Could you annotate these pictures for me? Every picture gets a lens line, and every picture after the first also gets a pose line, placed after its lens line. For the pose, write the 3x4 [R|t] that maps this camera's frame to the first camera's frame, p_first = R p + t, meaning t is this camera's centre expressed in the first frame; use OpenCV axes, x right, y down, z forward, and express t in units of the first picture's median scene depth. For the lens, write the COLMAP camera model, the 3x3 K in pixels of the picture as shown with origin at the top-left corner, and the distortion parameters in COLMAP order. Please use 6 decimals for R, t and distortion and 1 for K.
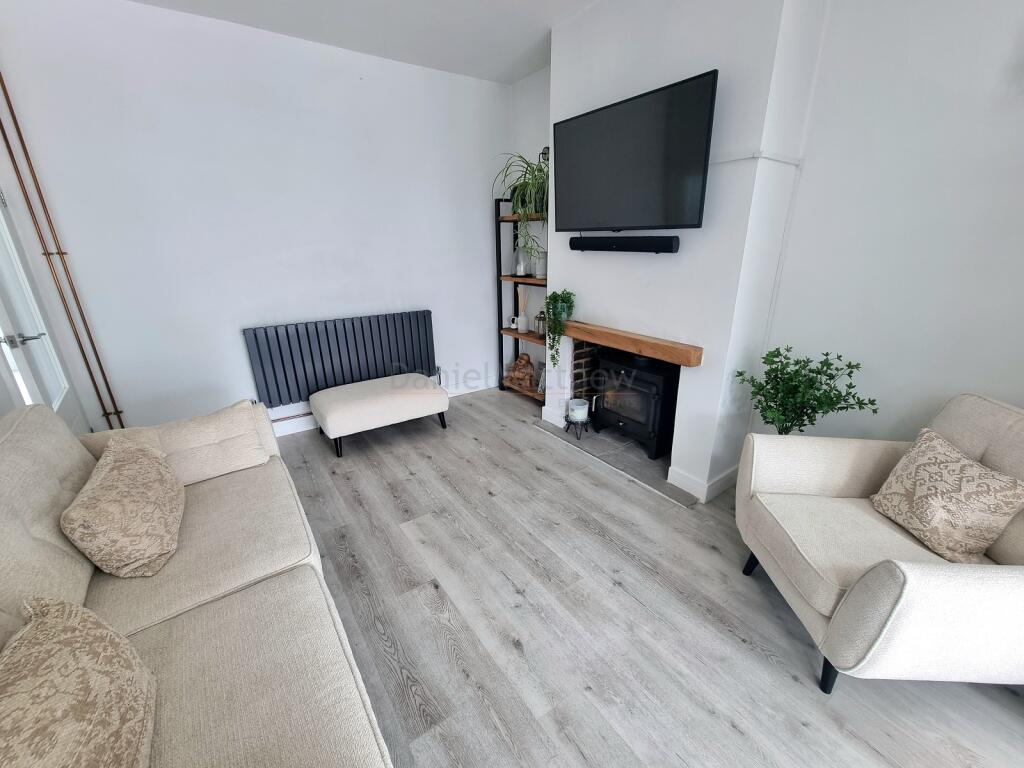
lens RADIAL K [[417.8, 0, 518.1], [0, 417.8, 397.7], [0, 0, 1]] dist [0.000318, -0.000001]
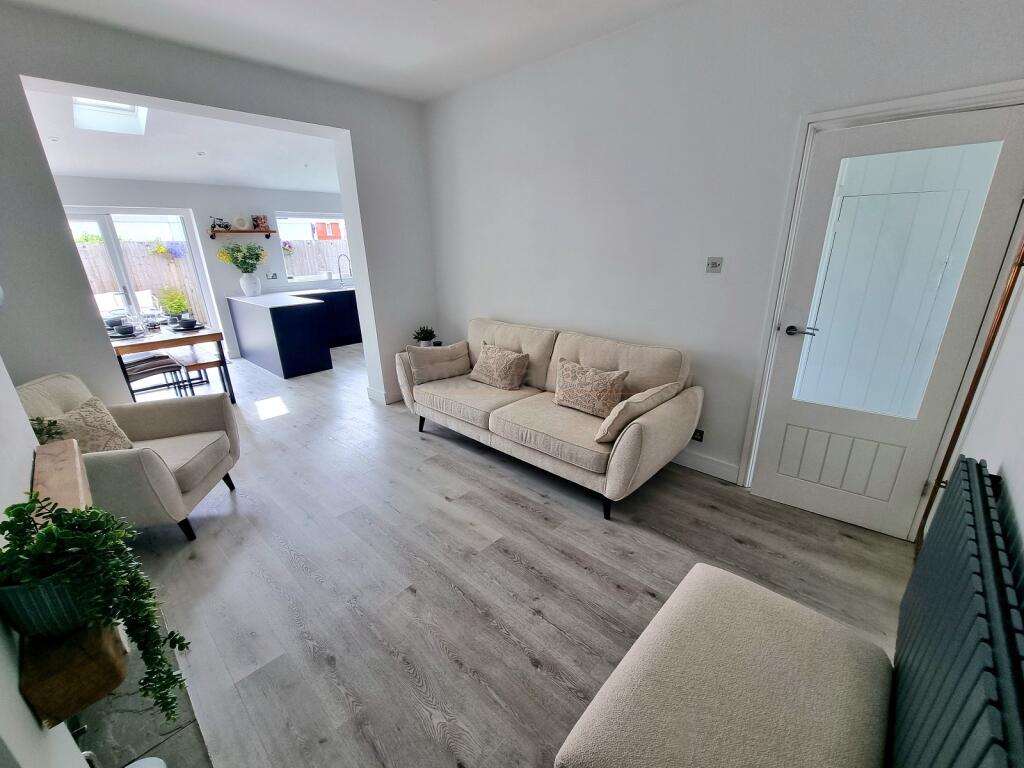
lens RADIAL K [[421.7, 0, 516.9], [0, 421.7, 393.8], [0, 0, 1]] dist [-0.002619, -0.000147]
pose [[-0.978234, 0.097200, -0.183332, -0.148374], [-0.043202, 0.768742, 0.638098, -0.560369], [0.202959, 0.632129, -0.747811, 1.418701]]
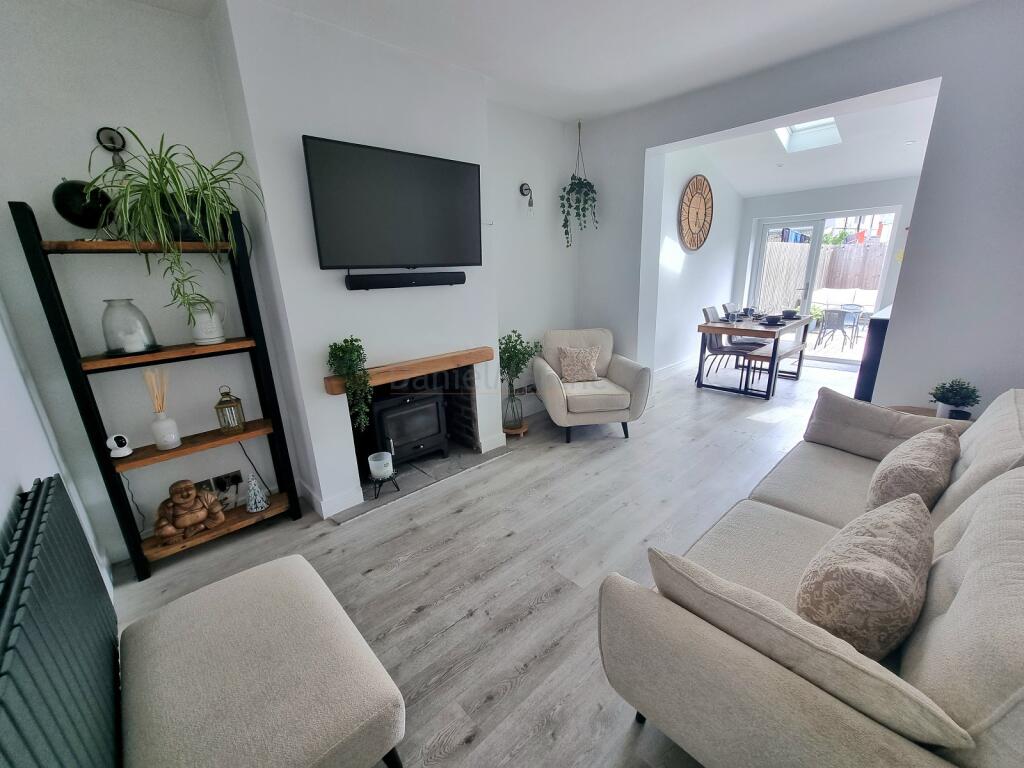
lens RADIAL K [[421.7, 0, 516.9], [0, 421.7, 393.8], [0, 0, 1]] dist [-0.002619, -0.000147]
pose [[-0.140944, -0.272281, 0.951839, -0.908251], [0.378849, 0.873424, 0.305948, -0.342641], [-0.914663, 0.403724, -0.019951, 0.895737]]
